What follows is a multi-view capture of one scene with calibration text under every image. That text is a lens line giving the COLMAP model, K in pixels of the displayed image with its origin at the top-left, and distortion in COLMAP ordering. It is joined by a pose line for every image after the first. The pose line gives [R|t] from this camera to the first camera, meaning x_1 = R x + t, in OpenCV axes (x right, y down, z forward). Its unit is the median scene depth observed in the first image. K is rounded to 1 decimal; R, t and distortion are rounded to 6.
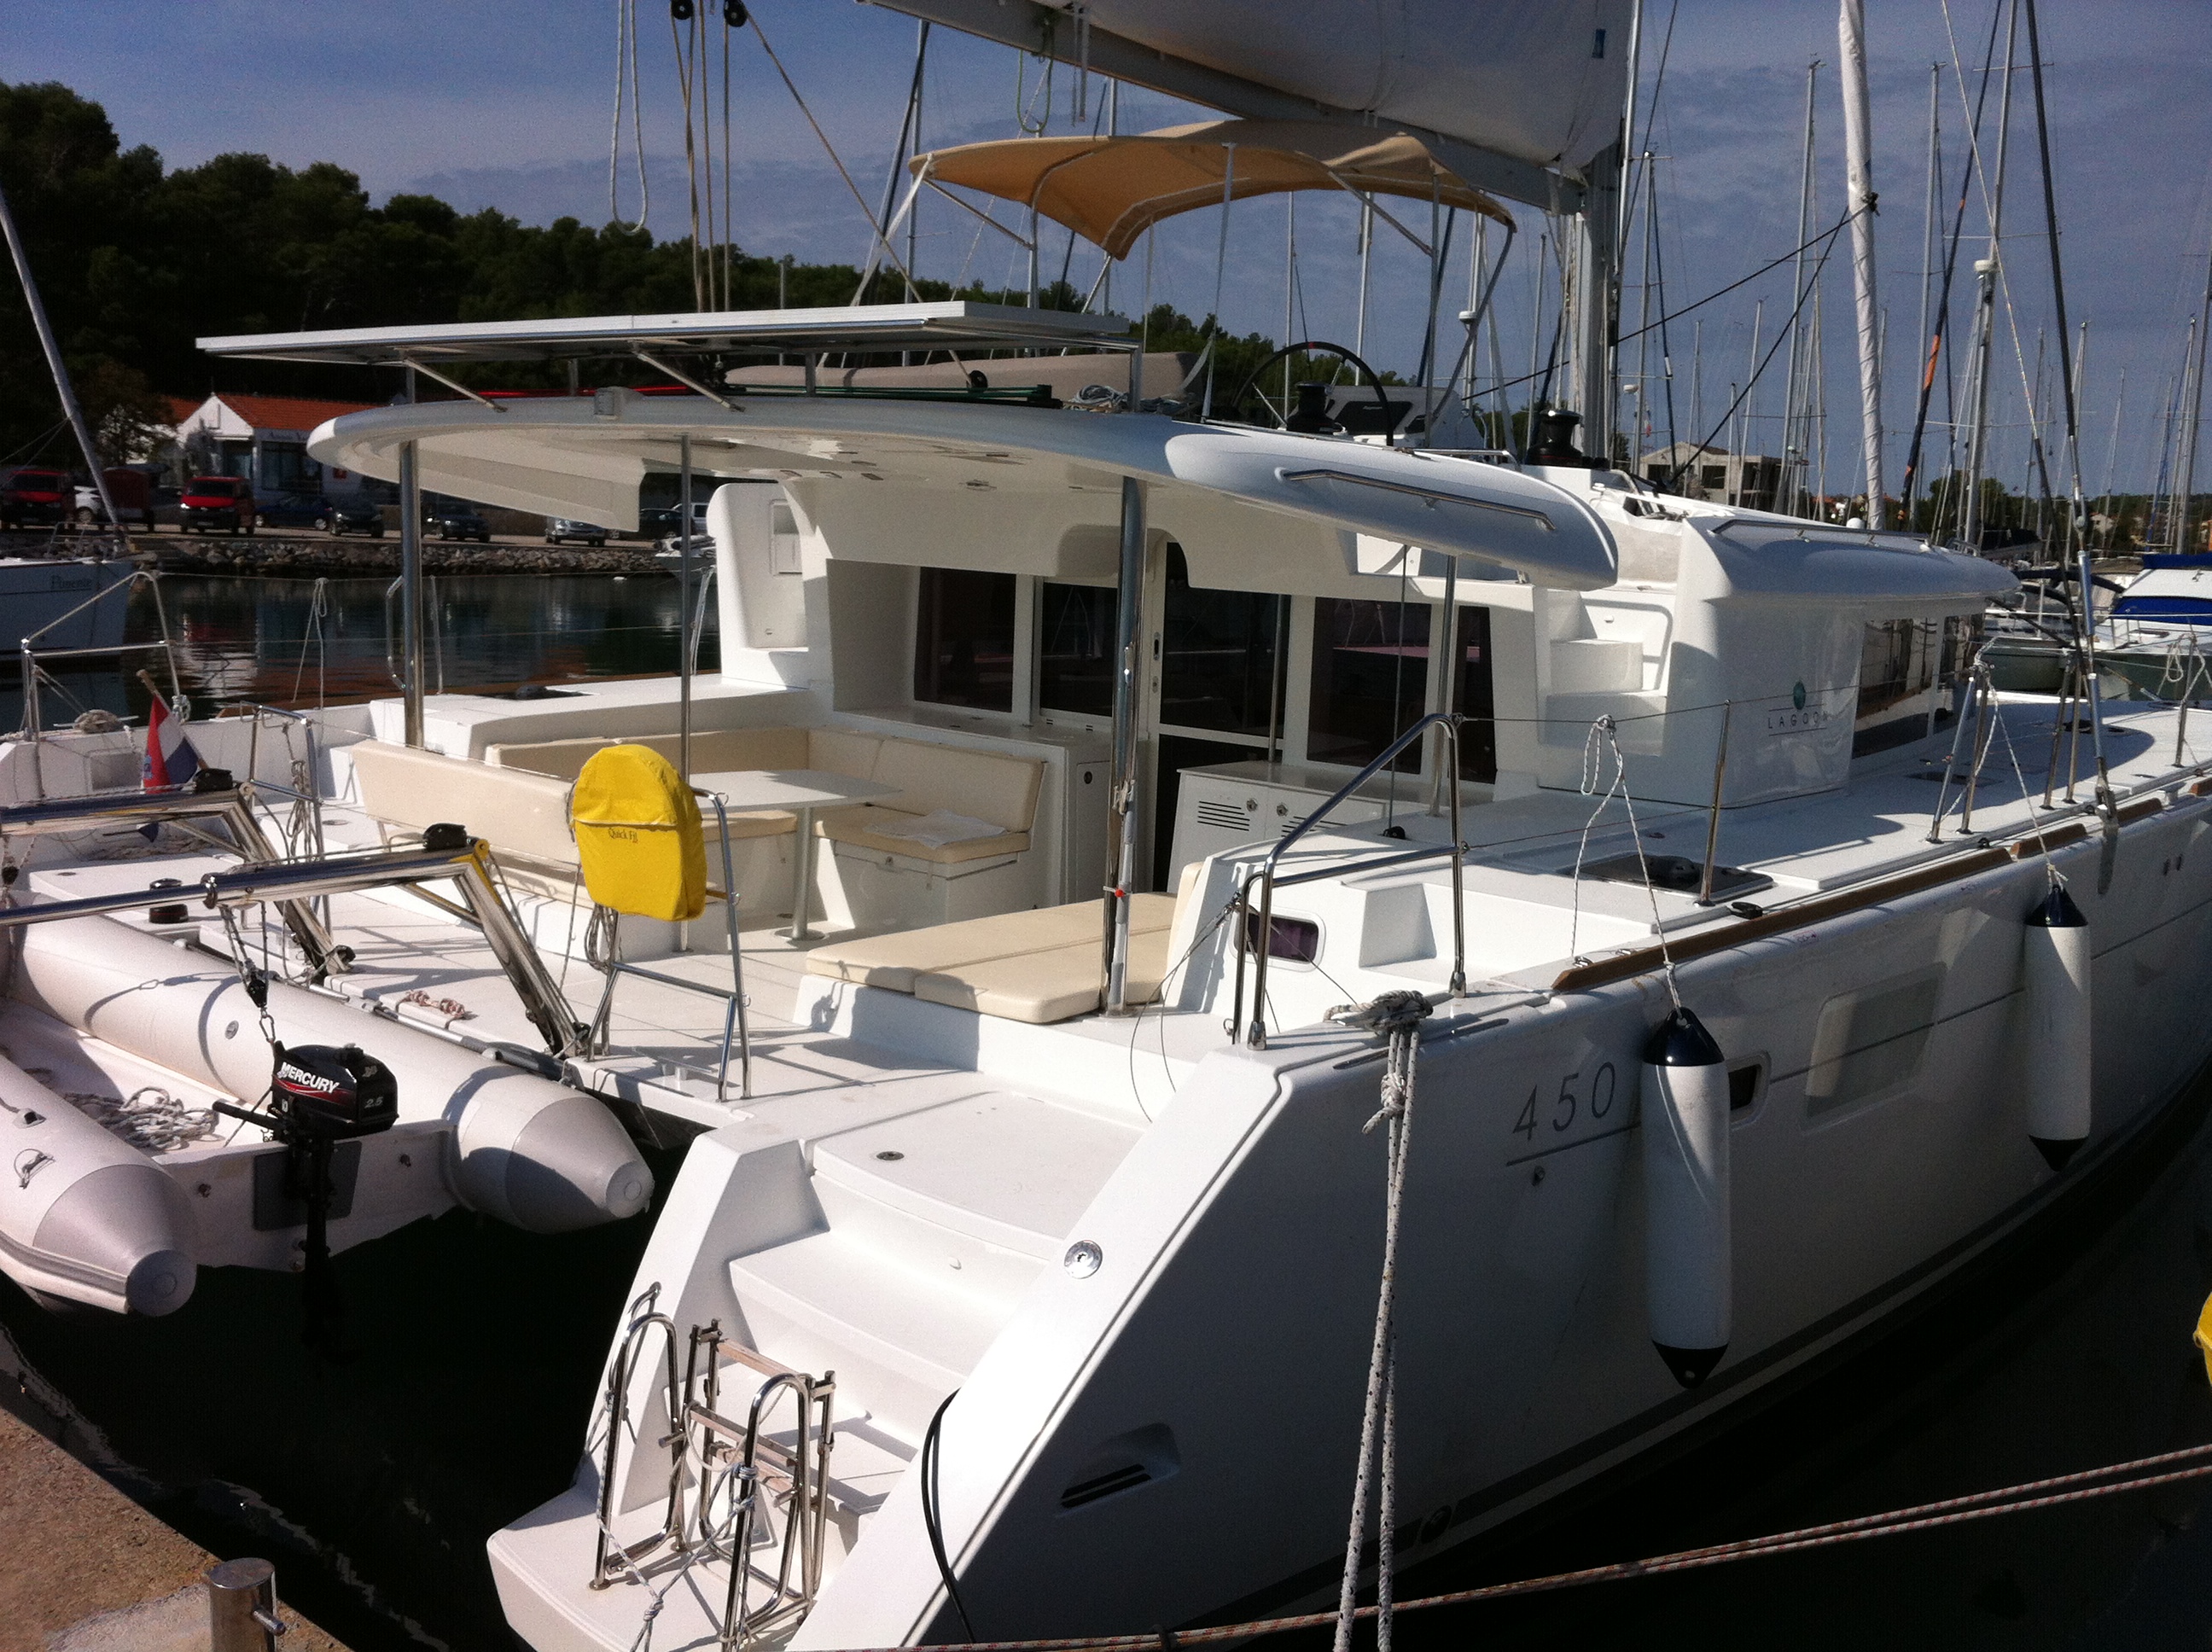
lens RADIAL K [[2189.1, 0, 1105.2], [0, 2189.1, 825.9], [0, 0, 1]] dist [-0.030634, 0.000000]
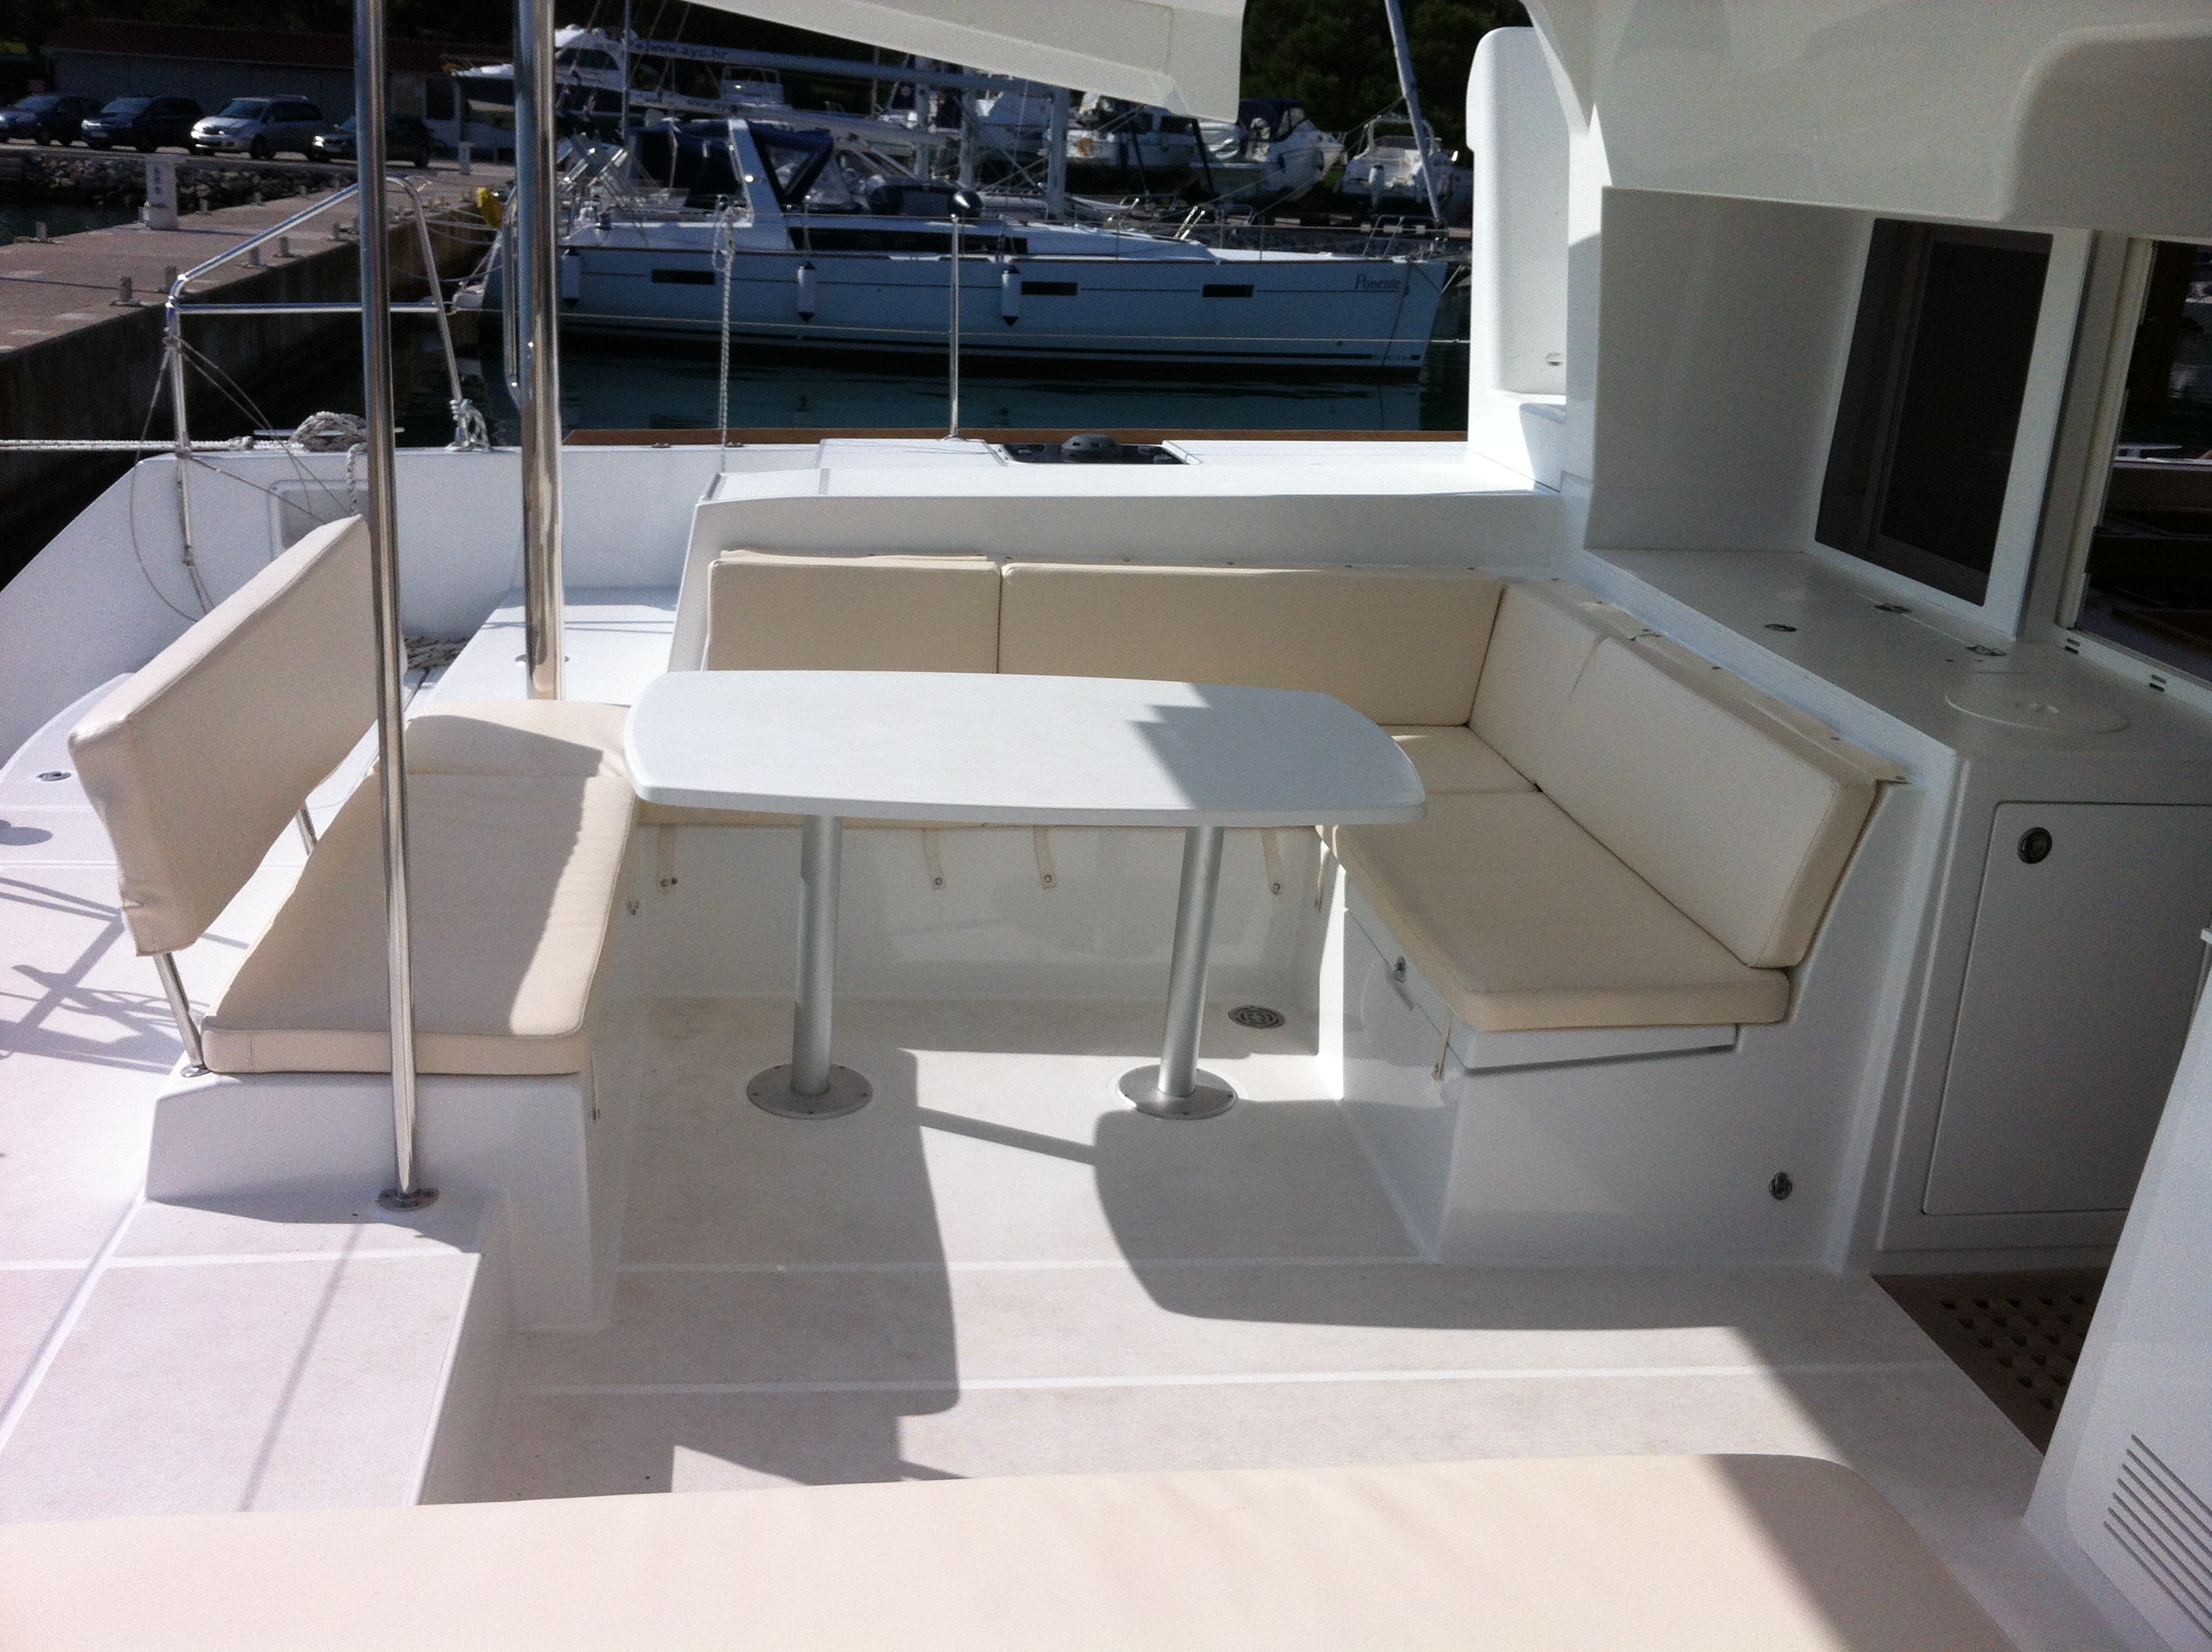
lens RADIAL K [[2189.1, 0, 1104.0], [0, 2189.1, 832.9], [0, 0, 1]] dist [-0.030634, 0.000000]
pose [[0.777367, 0.191933, -0.599051, 0.074381], [-0.118976, 0.979987, 0.159593, -0.055465], [0.617694, -0.052789, 0.784645, 0.597702]]
